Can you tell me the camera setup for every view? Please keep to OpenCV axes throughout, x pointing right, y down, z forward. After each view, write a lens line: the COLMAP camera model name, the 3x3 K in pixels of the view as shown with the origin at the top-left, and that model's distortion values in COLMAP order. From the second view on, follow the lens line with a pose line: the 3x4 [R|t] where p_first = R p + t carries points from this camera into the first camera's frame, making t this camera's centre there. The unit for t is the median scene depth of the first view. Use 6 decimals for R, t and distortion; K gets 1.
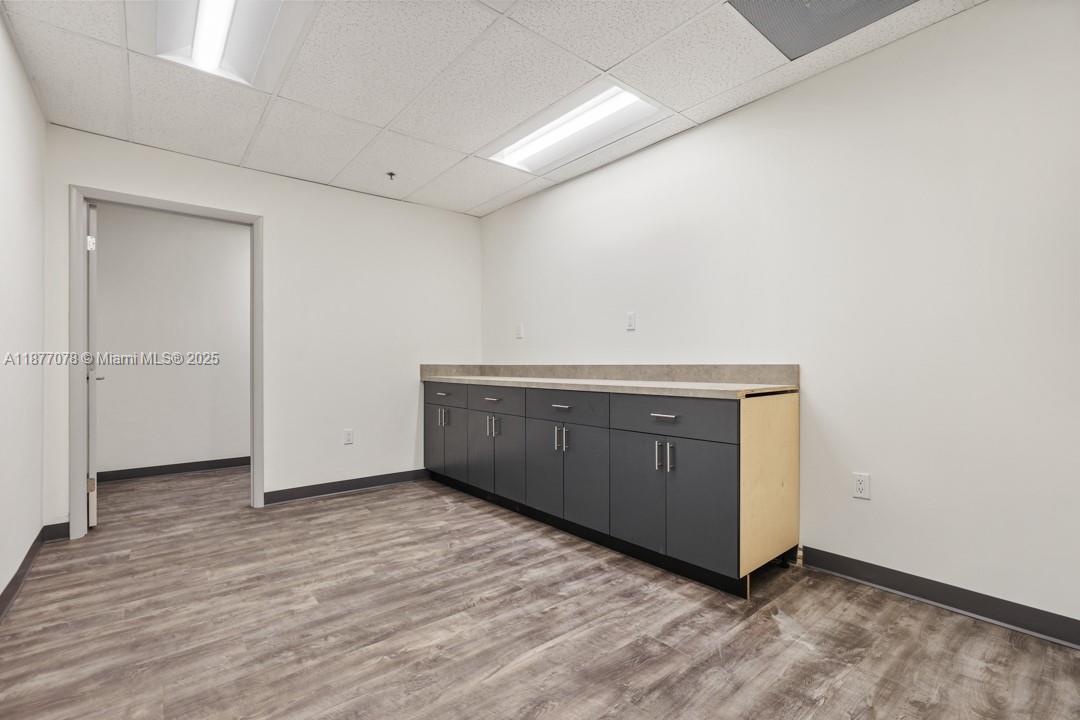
lens RADIAL K [[489.1, 0, 539.8], [0, 489.1, 364.0], [0, 0, 1]] dist [-0.026445, 0.001360]
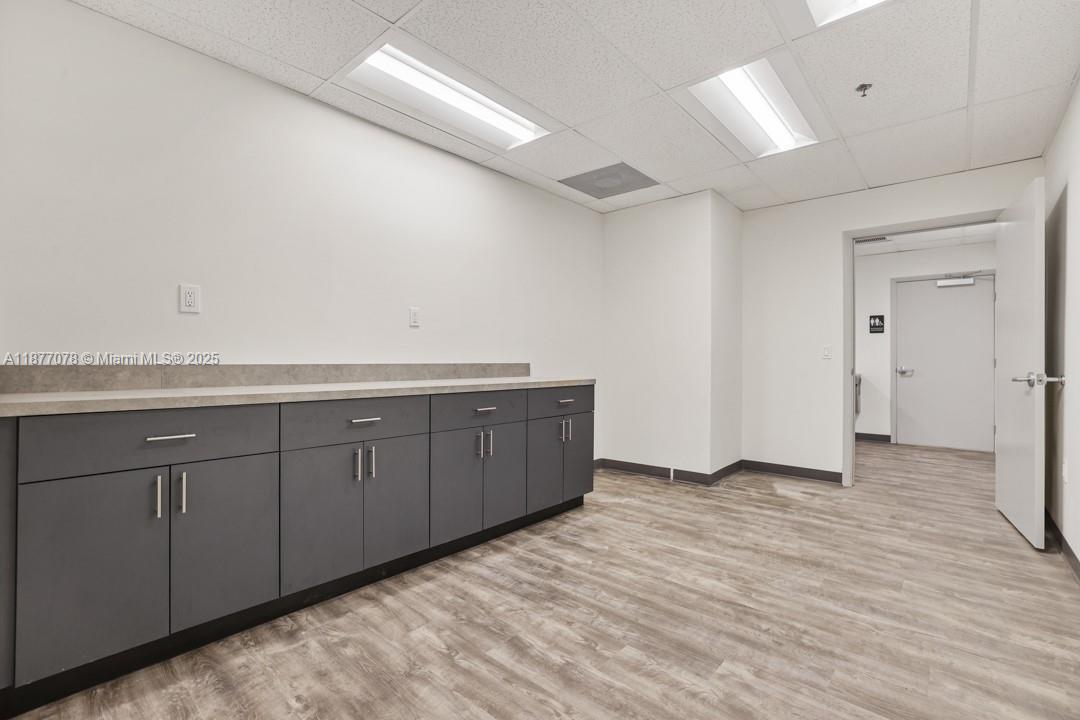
lens RADIAL K [[469.9, 0, 540.7], [0, 469.9, 360.0], [0, 0, 1]] dist [-0.039669, 0.007731]
pose [[-0.152822, 0.006154, 0.988235, -1.051593], [-0.004812, 0.999964, -0.006971, -0.000721], [-0.988242, -0.005821, -0.152787, 1.275528]]
